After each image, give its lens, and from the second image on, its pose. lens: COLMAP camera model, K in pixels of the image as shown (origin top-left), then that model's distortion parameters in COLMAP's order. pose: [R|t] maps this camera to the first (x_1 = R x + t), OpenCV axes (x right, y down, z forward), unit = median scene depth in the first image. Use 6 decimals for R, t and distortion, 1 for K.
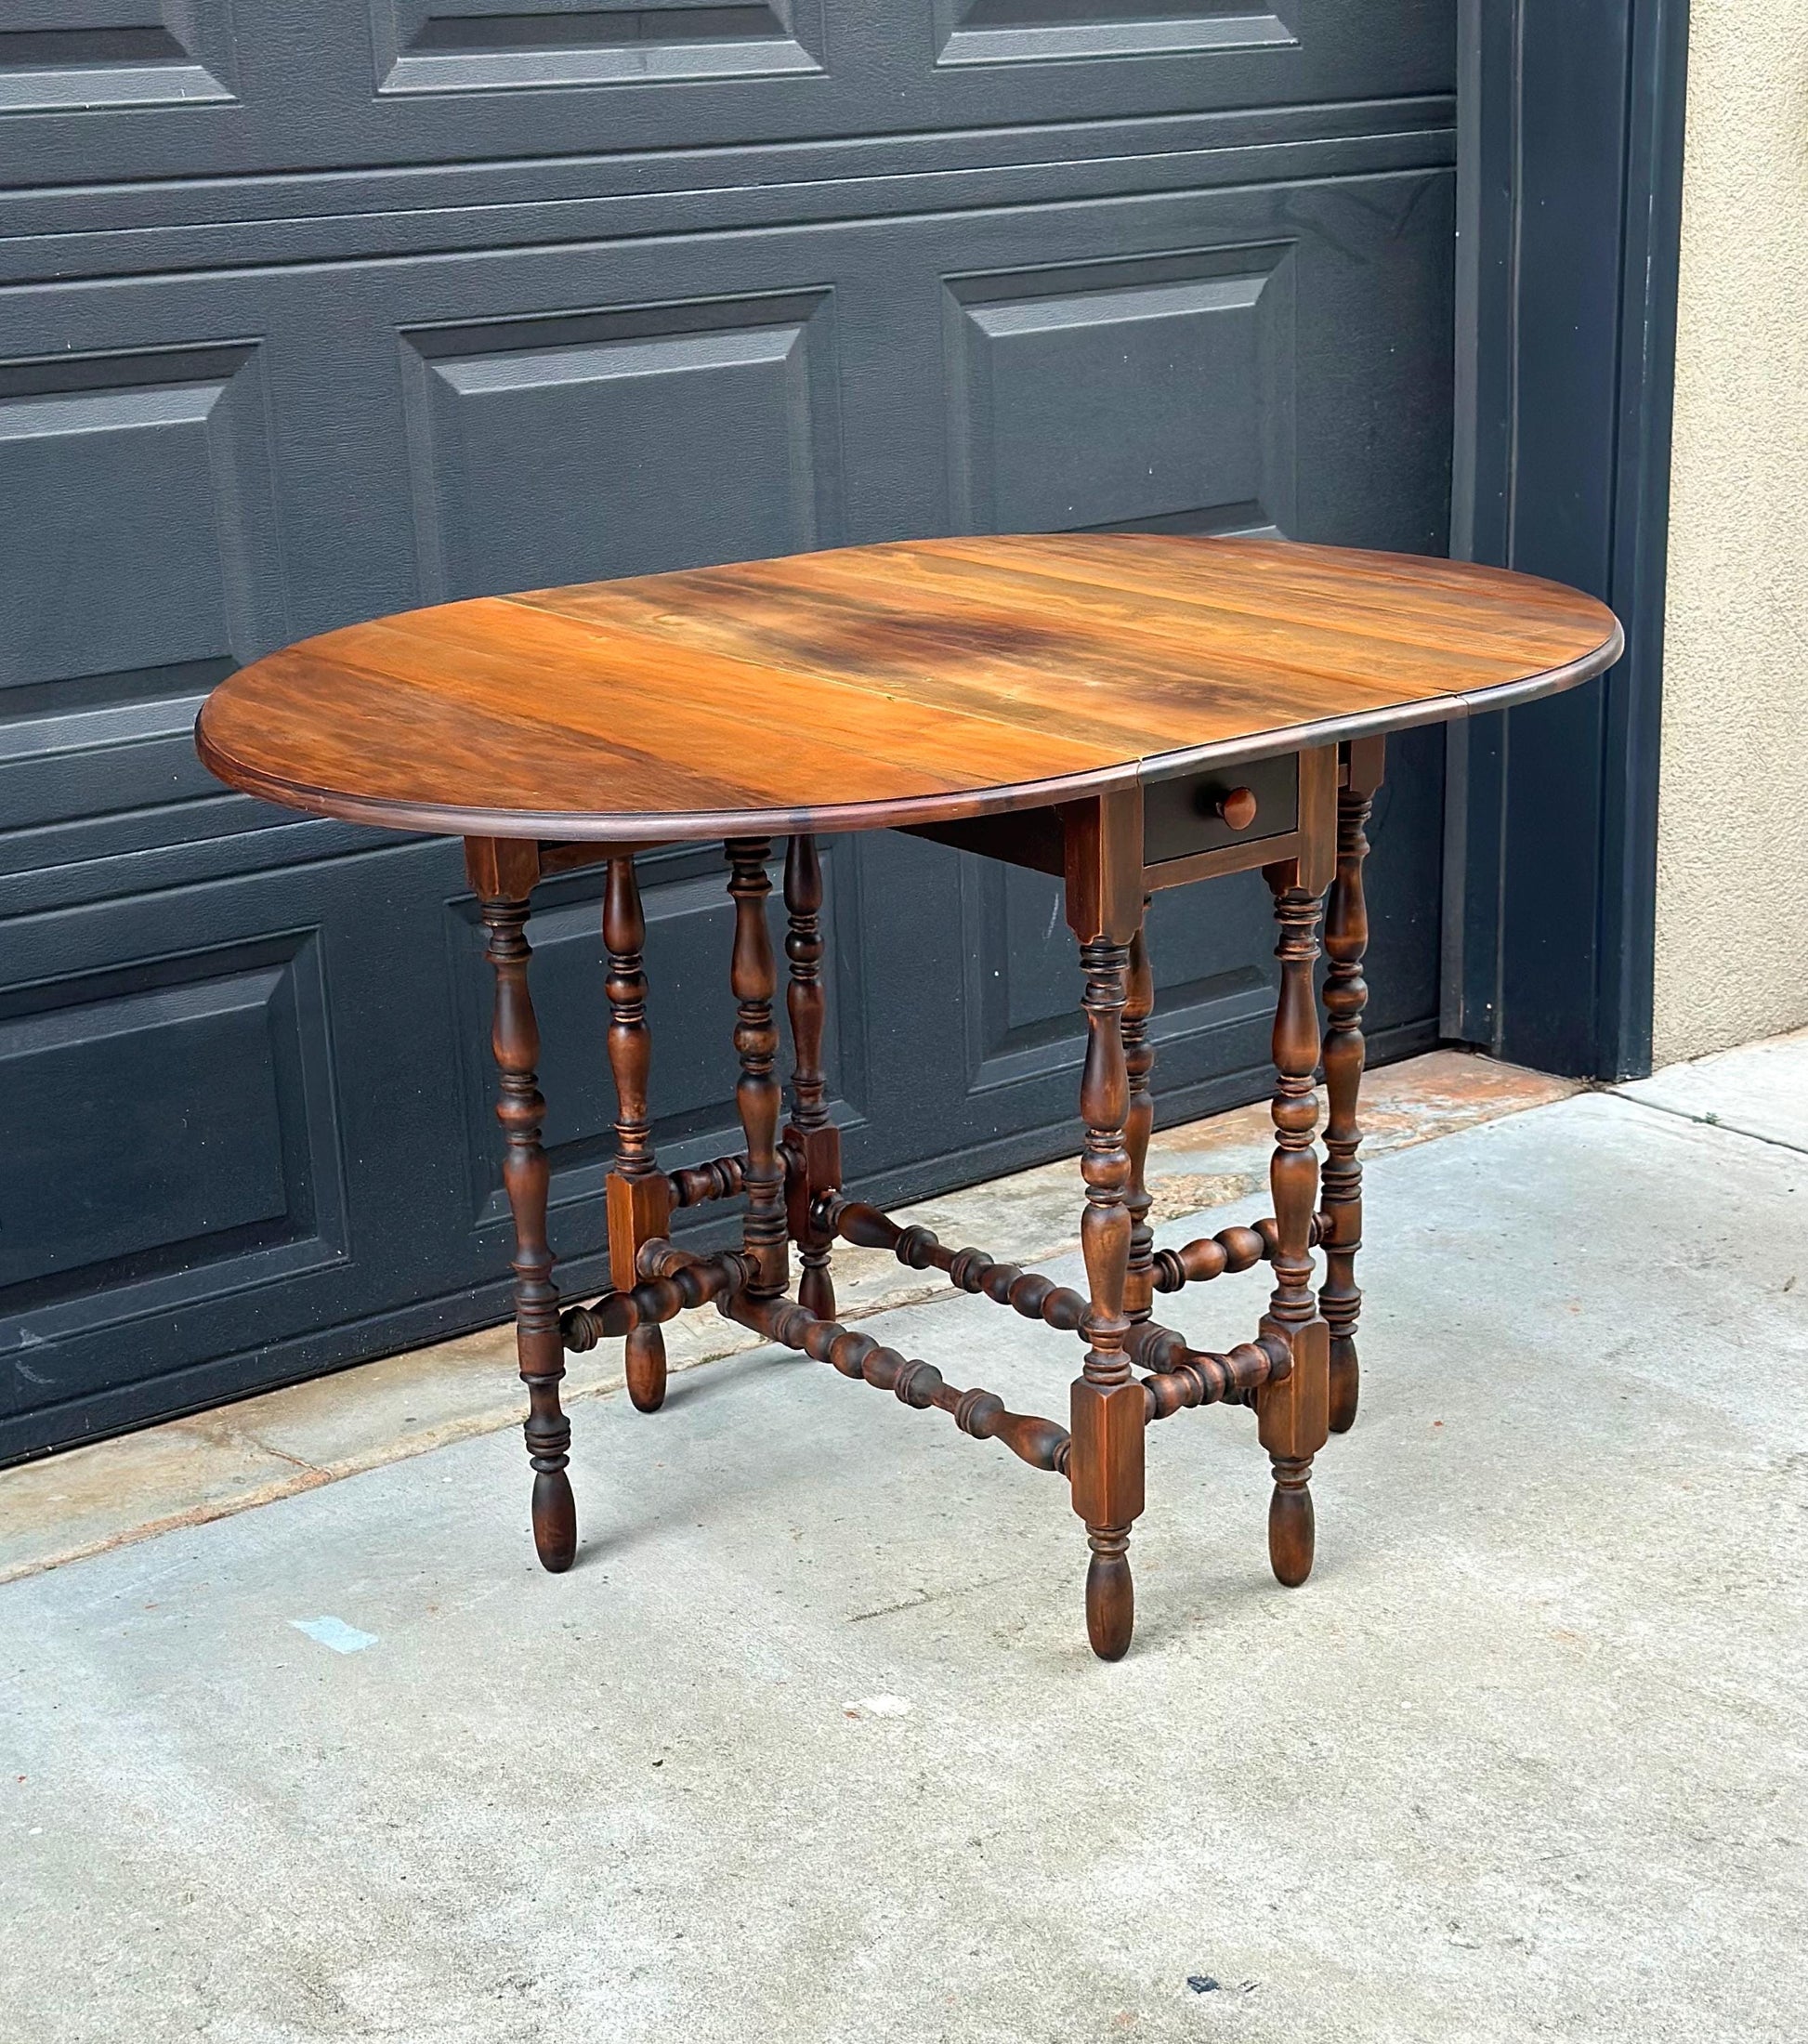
lens RADIAL K [[3516.9, 0, 885.7], [0, 3516.9, 1142.5], [0, 0, 1]] dist [0.130030, 0.000000]
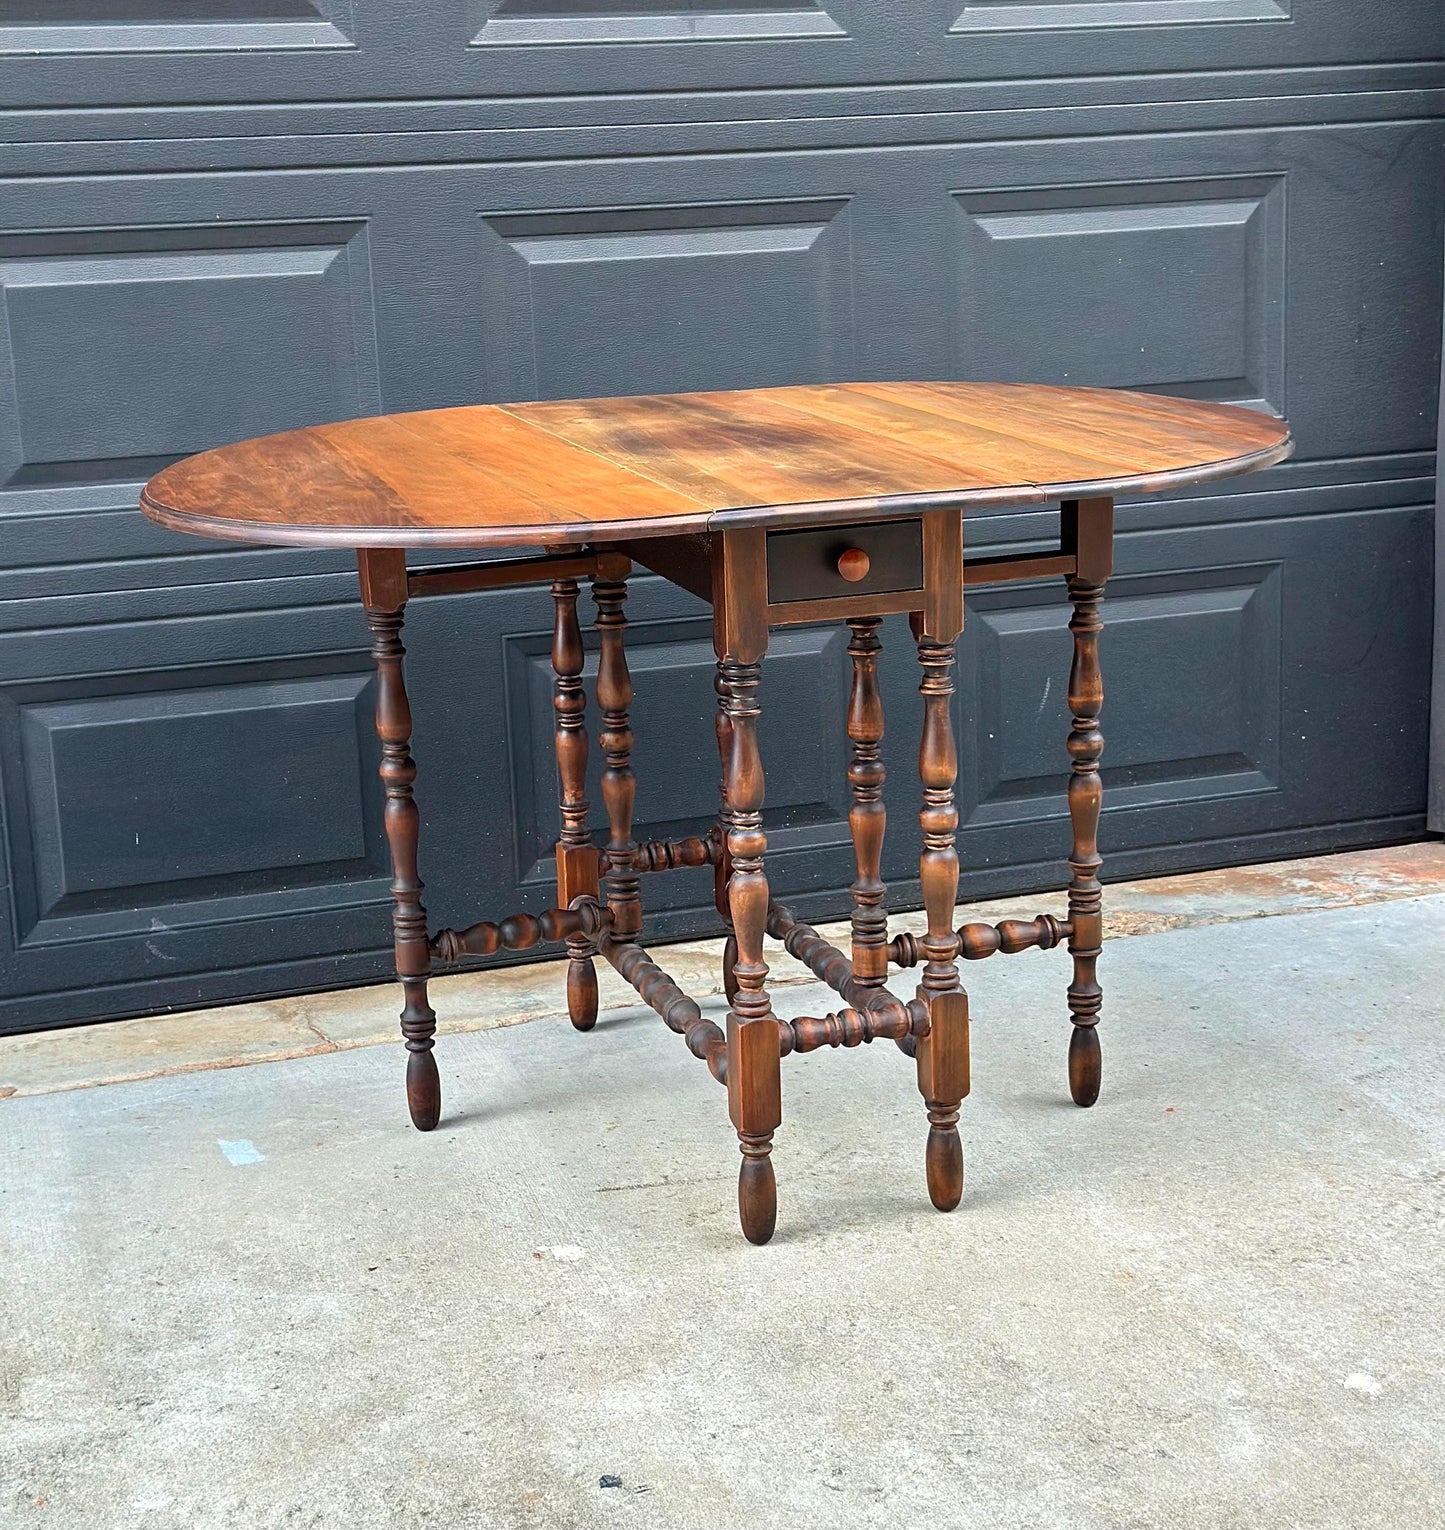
lens RADIAL K [[2675.4, 0, 738.0], [0, 2675.4, 722.8], [0, 0, 1]] dist [0.135982, 0.000000]
pose [[0.944699, 0.073671, -0.319556, 0.305637], [-0.099344, 0.992943, -0.064774, 0.022704], [0.312528, 0.092938, 0.945351, 0.070487]]
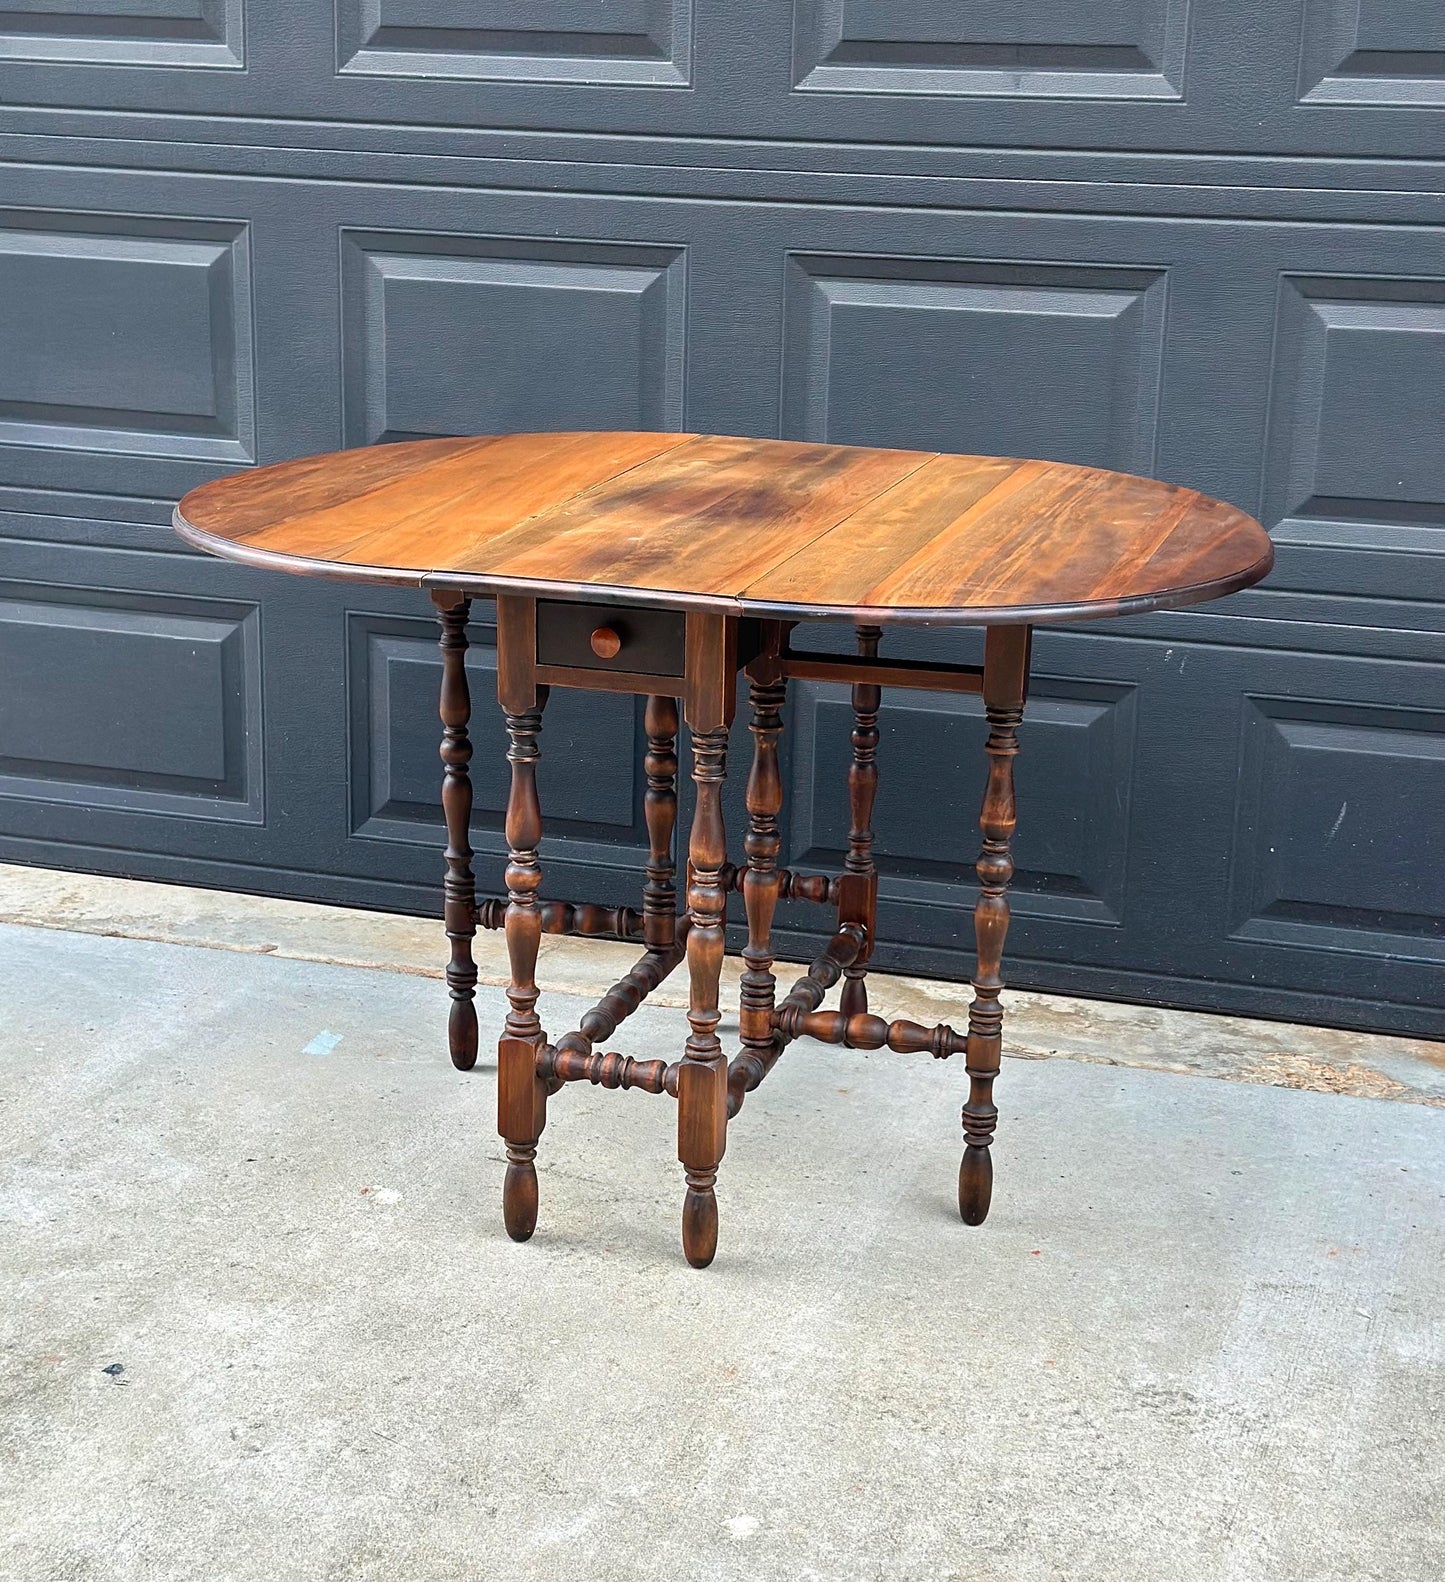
lens RADIAL K [[2739.5, 0, 727.9], [0, 2739.5, 799.5], [0, 0, 1]] dist [0.137220, 0.000000]
pose [[0.575122, 0.271392, -0.771739, 0.776496], [-0.295485, 0.948595, 0.113382, -0.139681], [0.762839, 0.162828, 0.625751, 0.324817]]
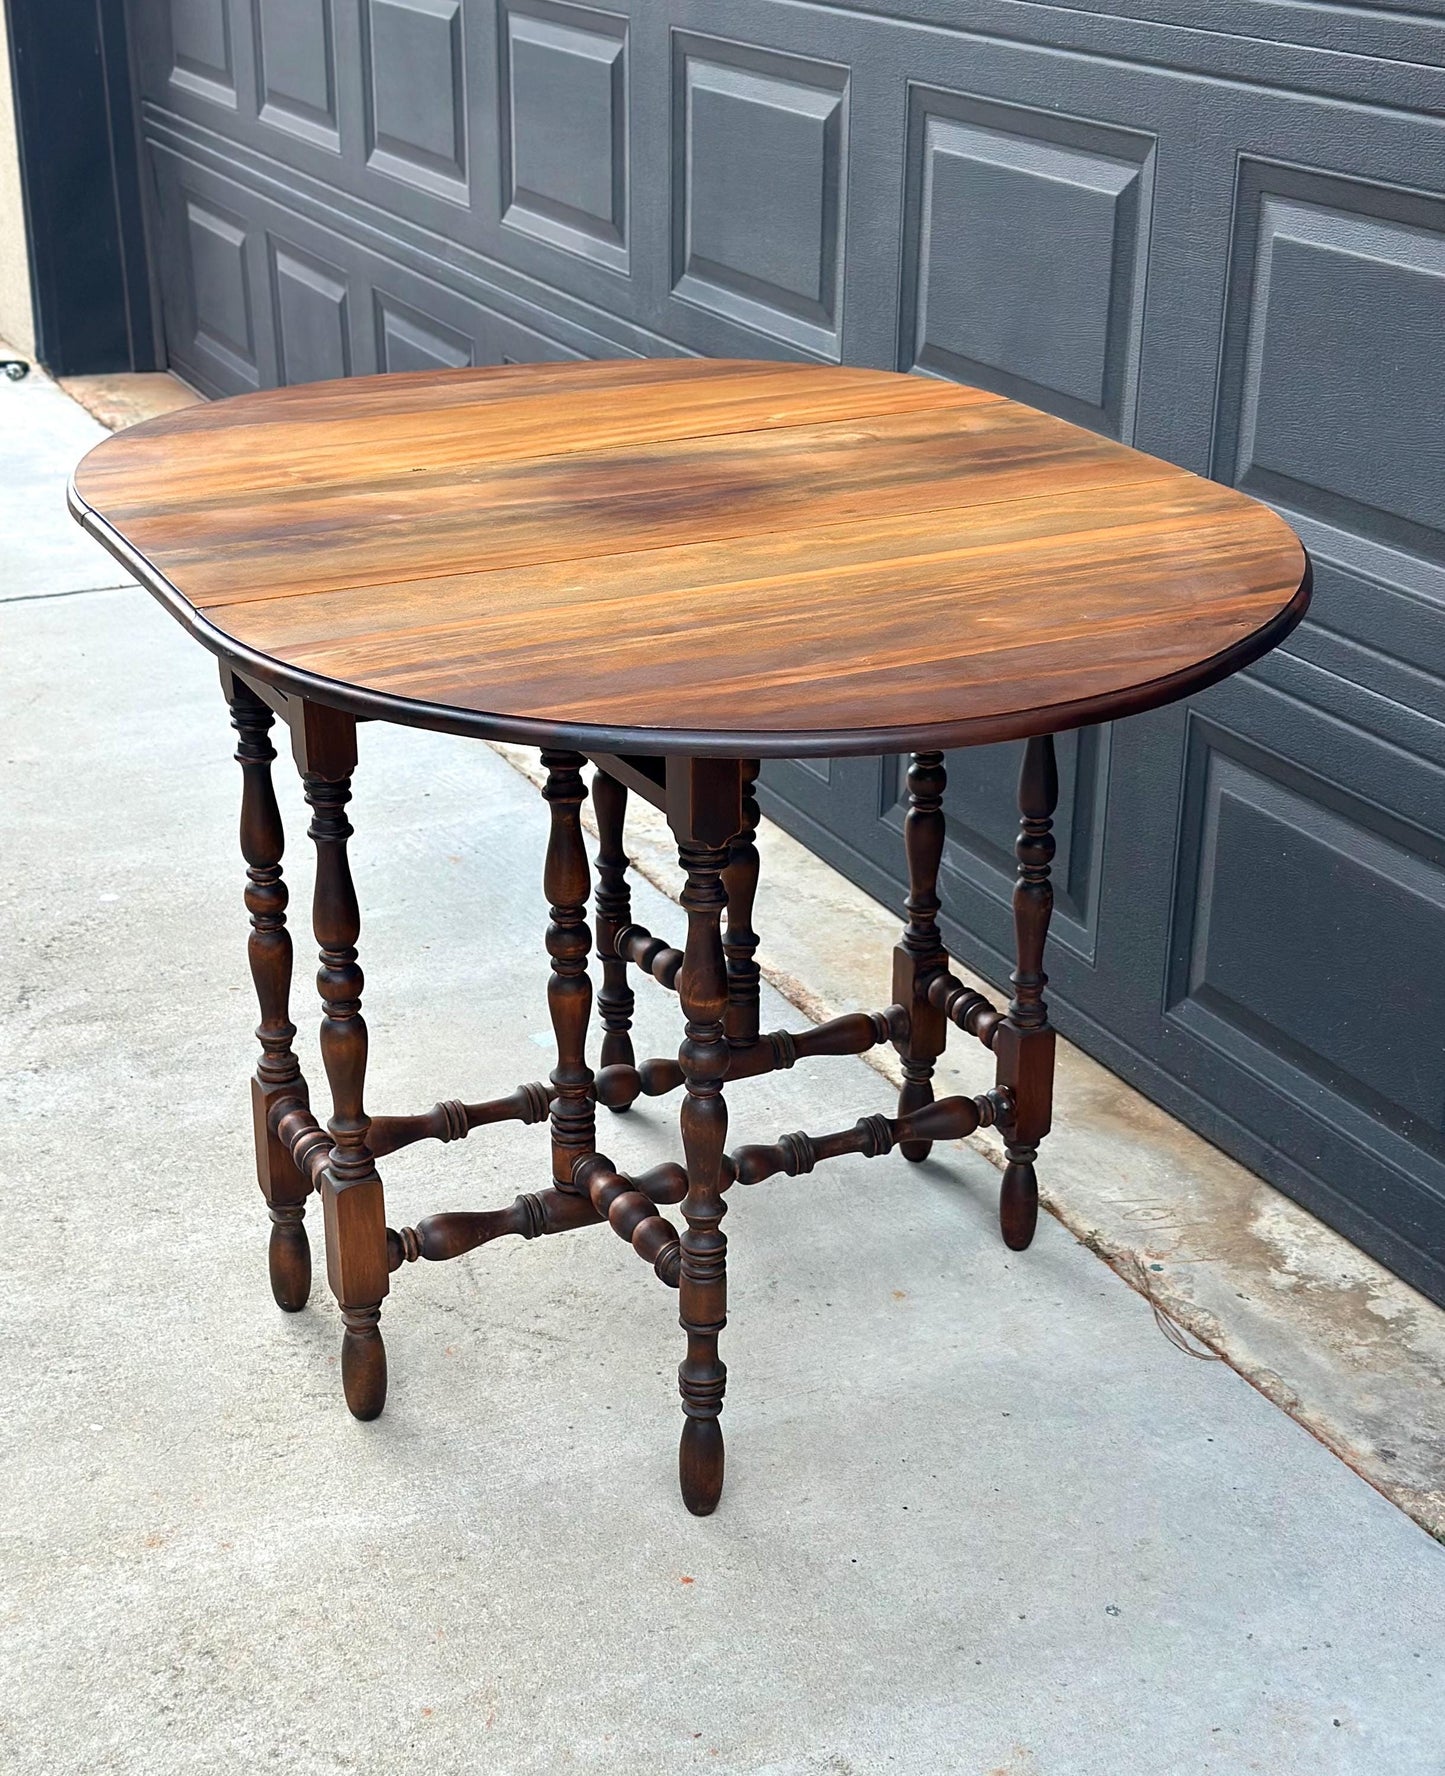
lens RADIAL K [[2834.1, 0, 741.3], [0, 2834.1, 931.9], [0, 0, 1]] dist [0.133960, 0.000000]
pose [[-0.211876, 0.410217, -0.887035, 0.715429], [-0.303791, 0.835031, 0.458731, -0.380422], [0.928881, 0.366667, -0.052303, 1.003325]]
